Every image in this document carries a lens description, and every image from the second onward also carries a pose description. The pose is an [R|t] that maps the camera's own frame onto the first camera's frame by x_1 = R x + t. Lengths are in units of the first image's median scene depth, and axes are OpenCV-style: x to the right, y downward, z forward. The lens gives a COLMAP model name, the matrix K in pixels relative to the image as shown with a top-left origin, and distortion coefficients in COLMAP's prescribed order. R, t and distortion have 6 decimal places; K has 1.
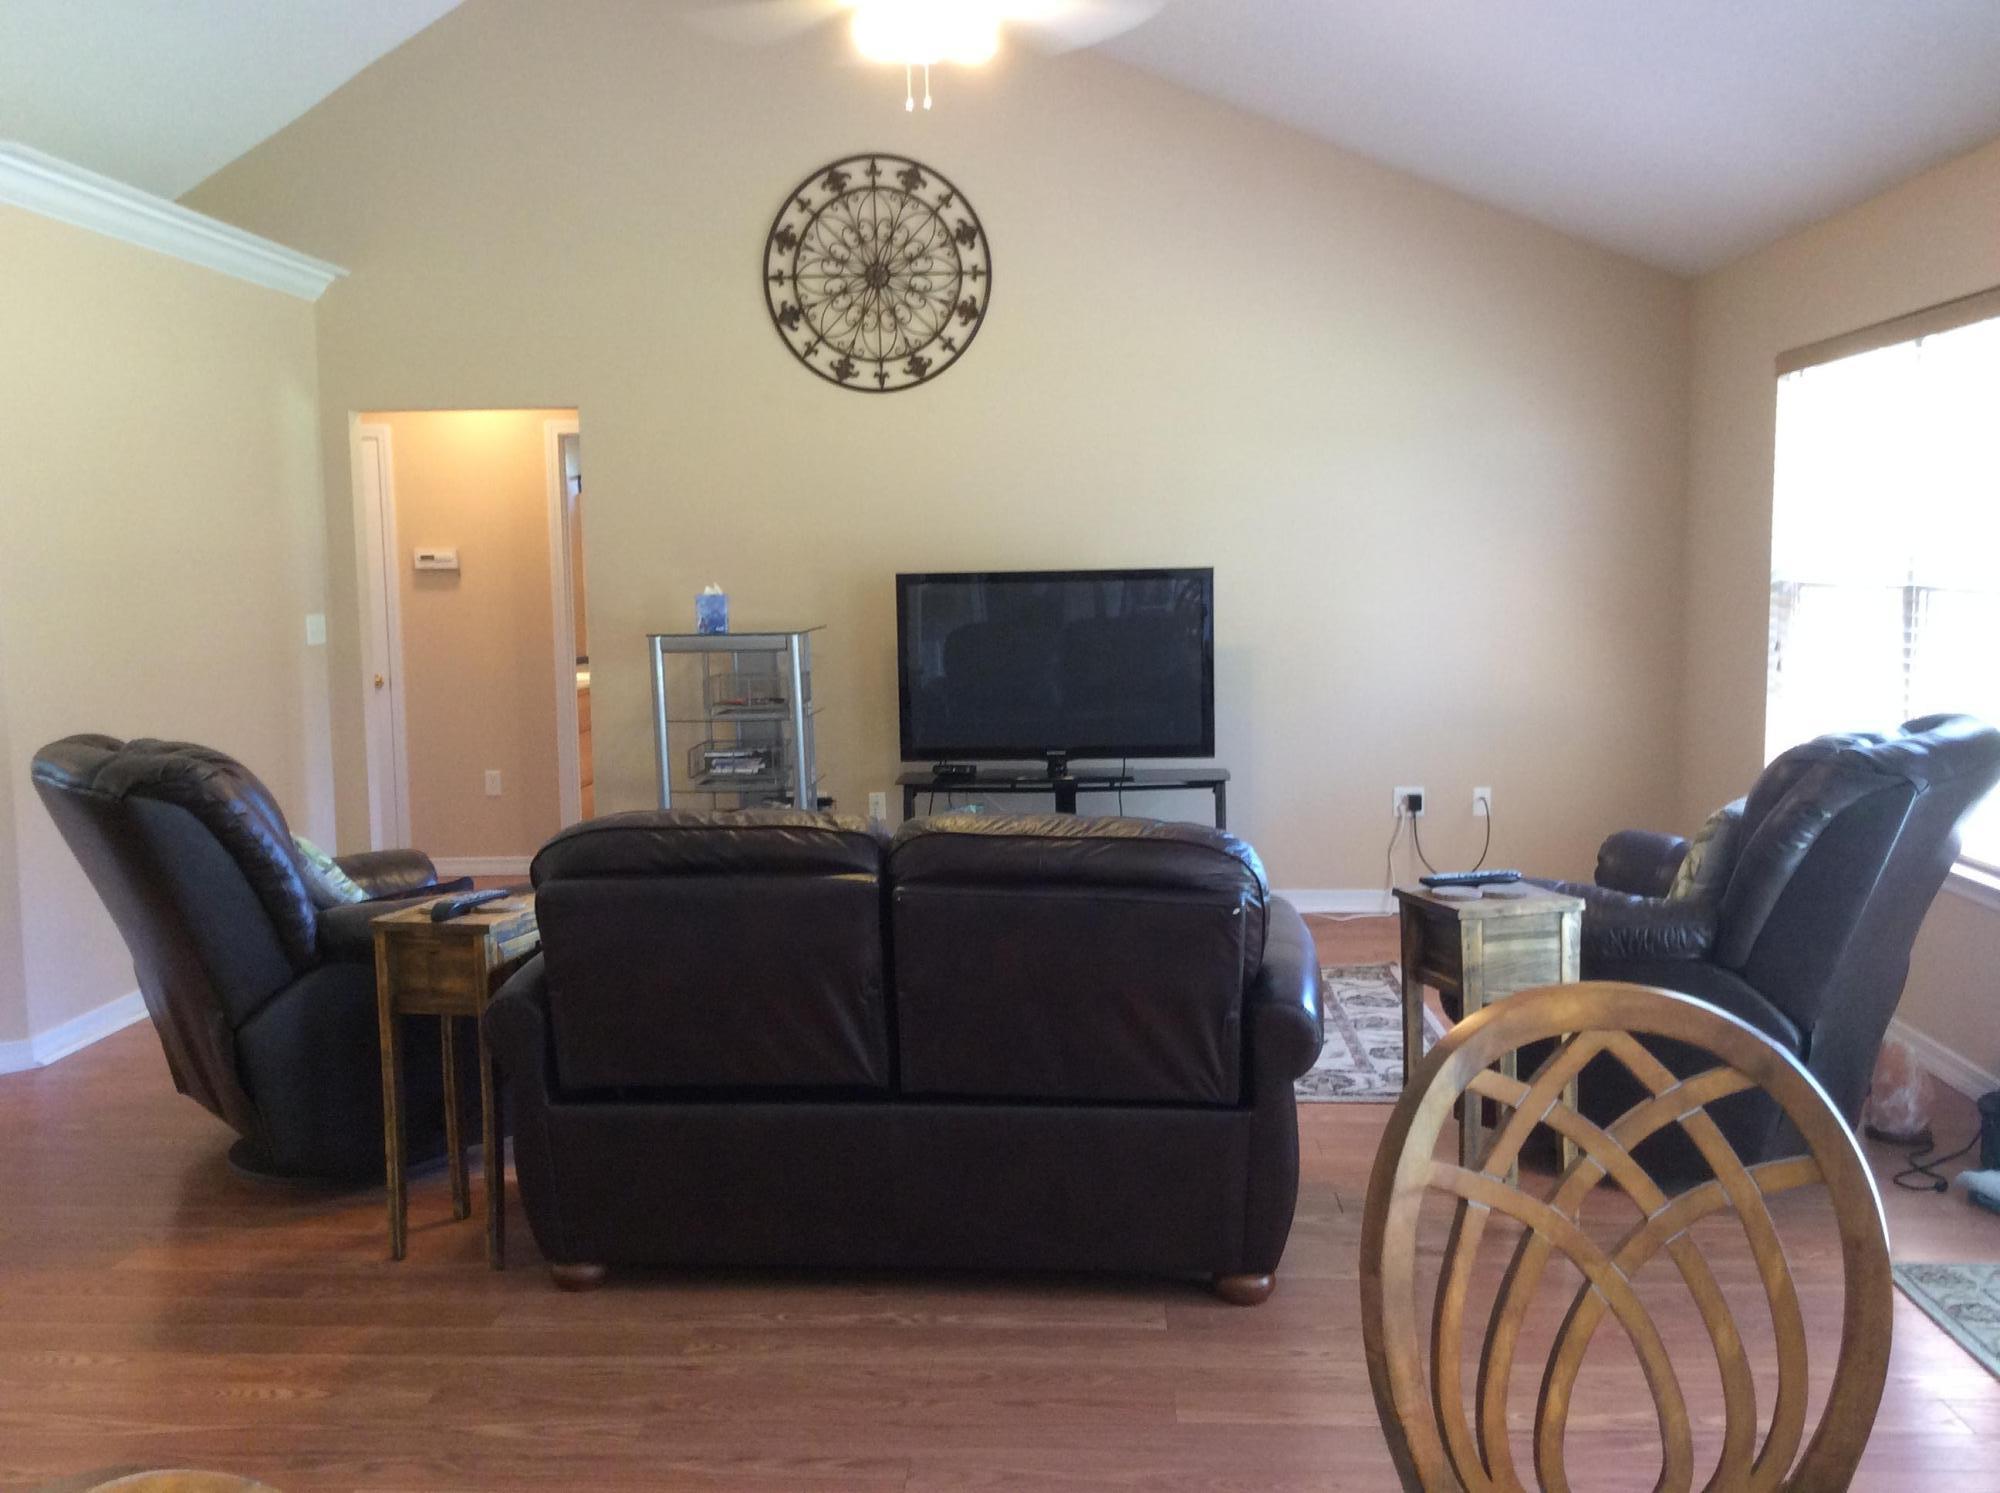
lens RADIAL K [[1810.6, 0, 998.2], [0, 1810.6, 777.4], [0, 0, 1]] dist [0.124690, -0.243136]
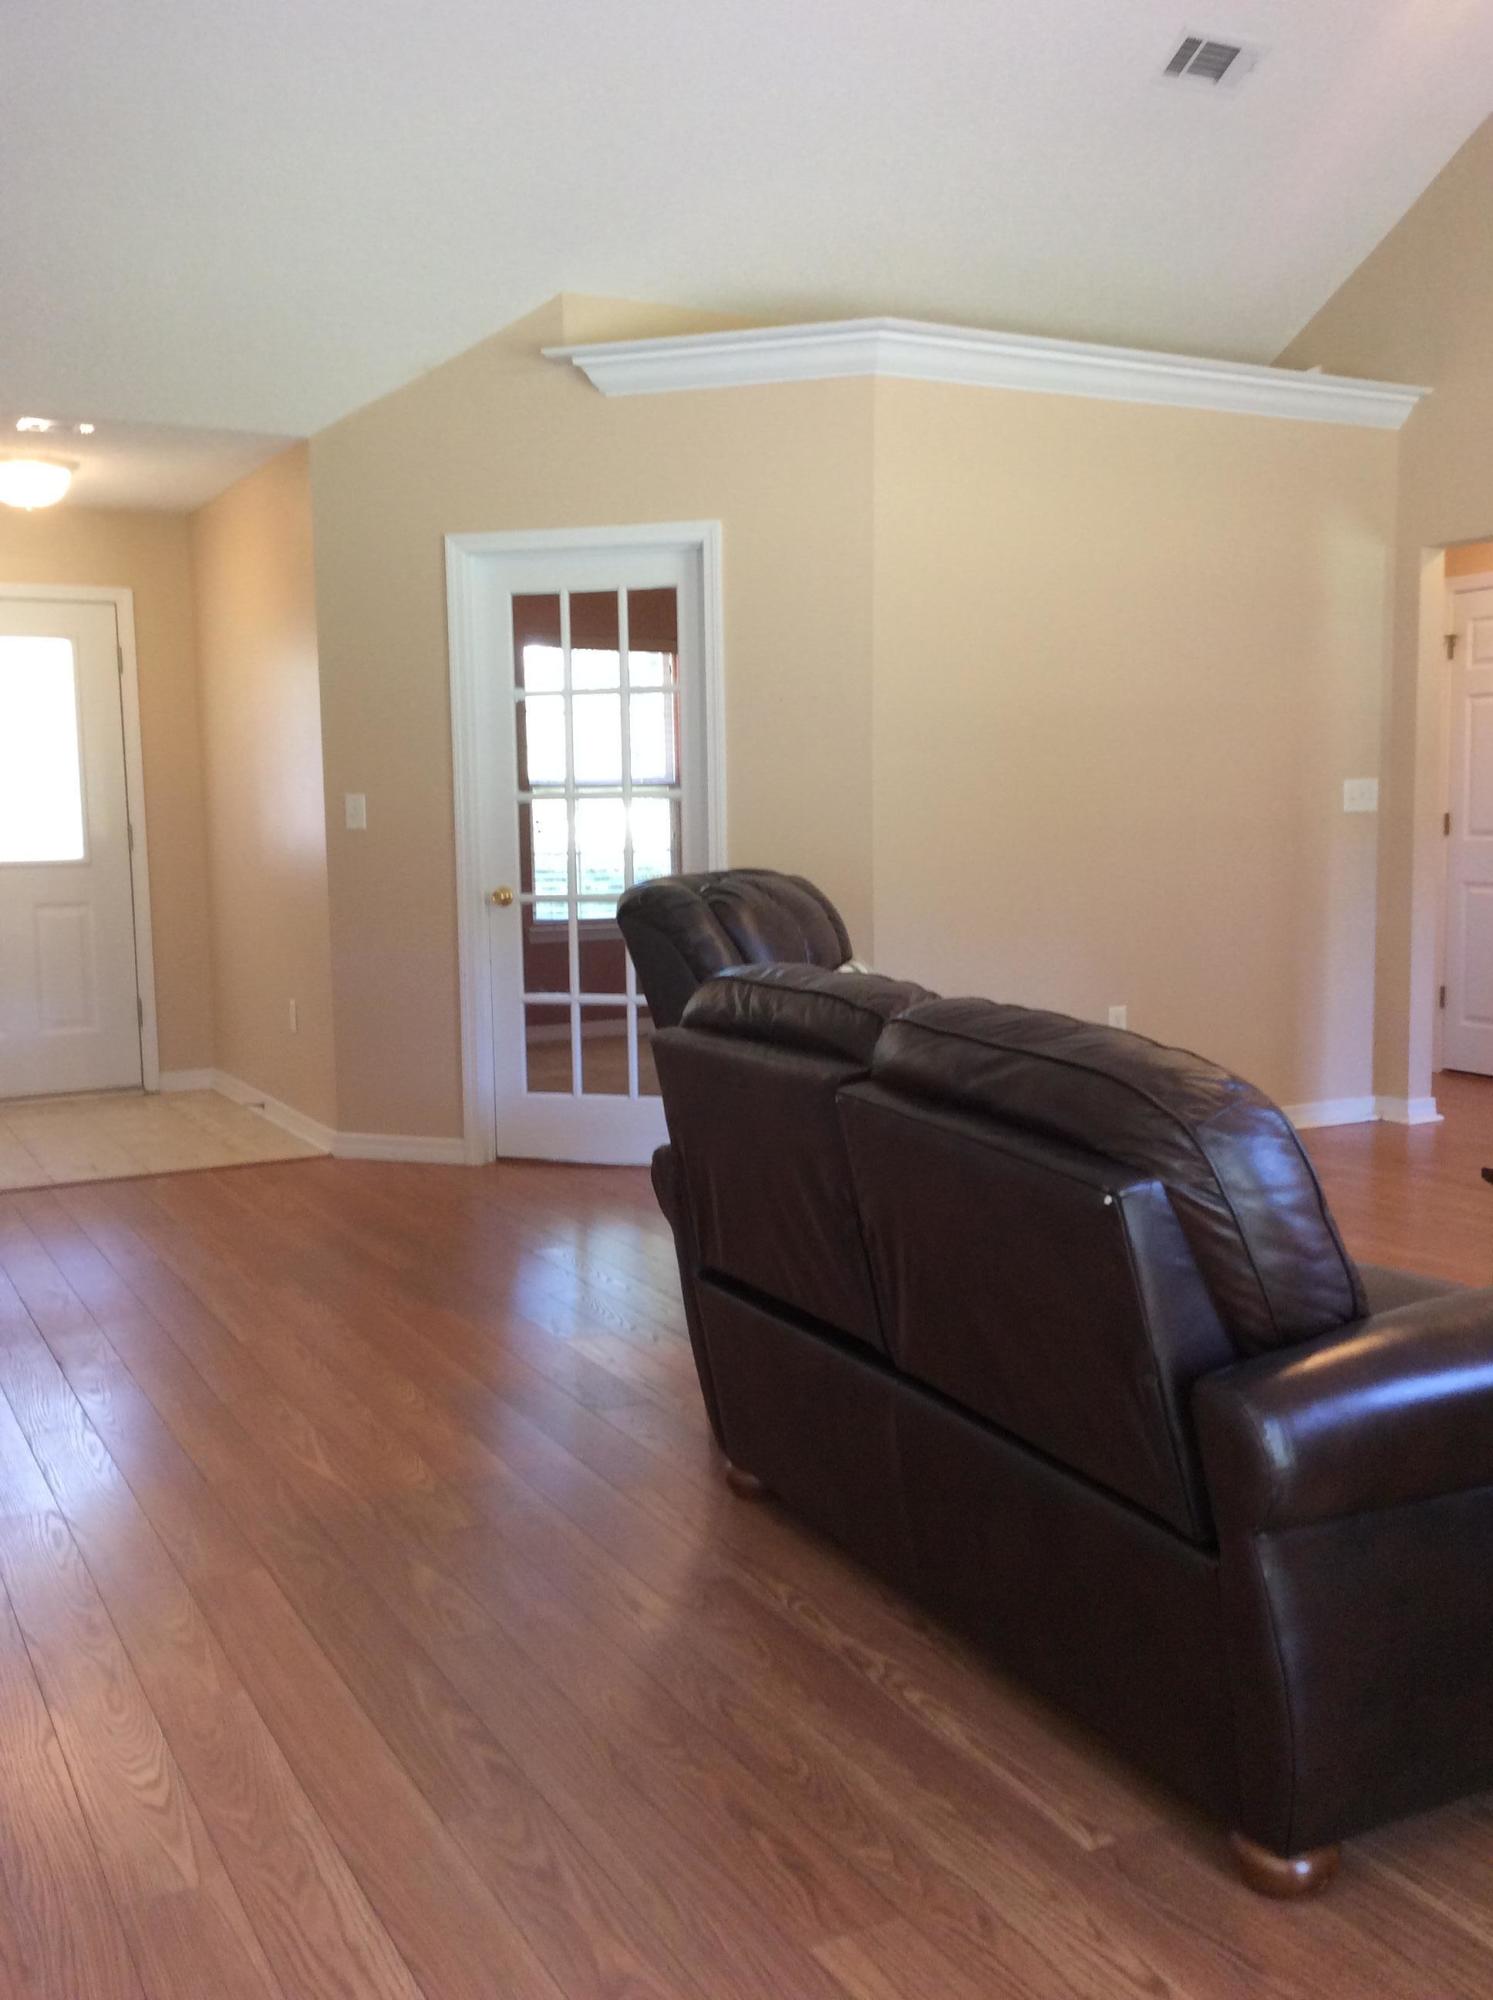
lens RADIAL K [[1810.6, 0, 747.9], [0, 1810.6, 1012.3], [0, 0, 1]] dist [0.124690, -0.243136]
pose [[0.531186, 0.105659, -0.840641, 0.518633], [-0.089103, 0.993658, 0.068590, -0.017227], [0.842557, 0.038469, 0.537232, 0.538353]]
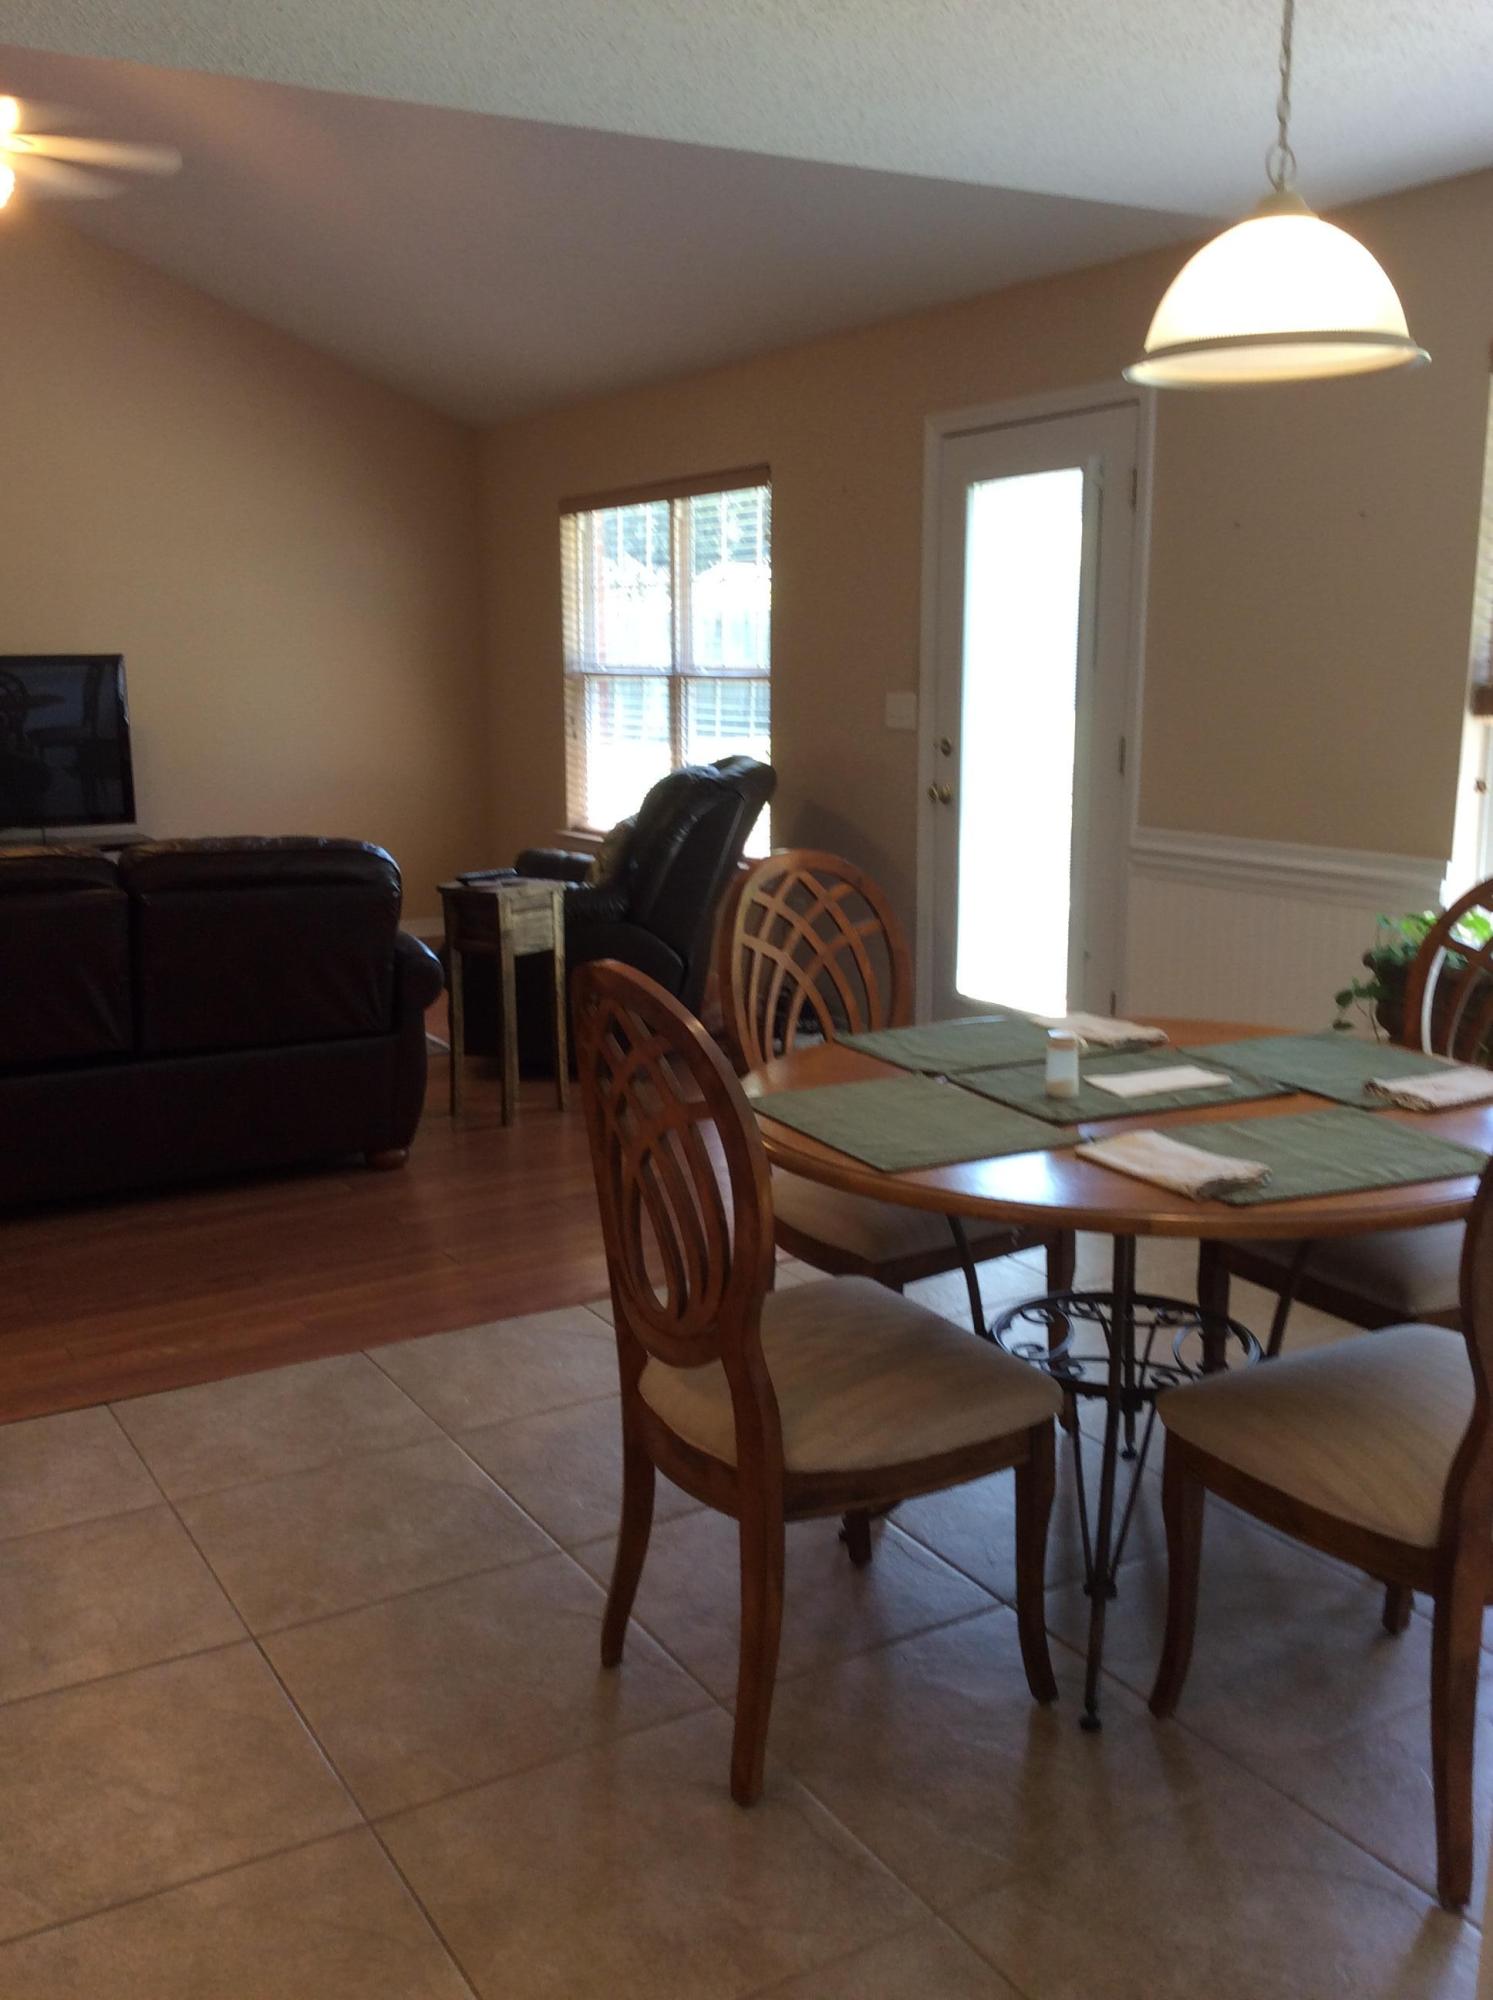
lens RADIAL K [[1810.6, 0, 747.9], [0, 1810.6, 1012.3], [0, 0, 1]] dist [0.124690, -0.243136]
pose [[0.823732, -0.104221, 0.557318, -0.431885], [0.061203, 0.993561, 0.095340, 0.042099], [-0.563666, -0.044425, 0.824807, -0.355756]]
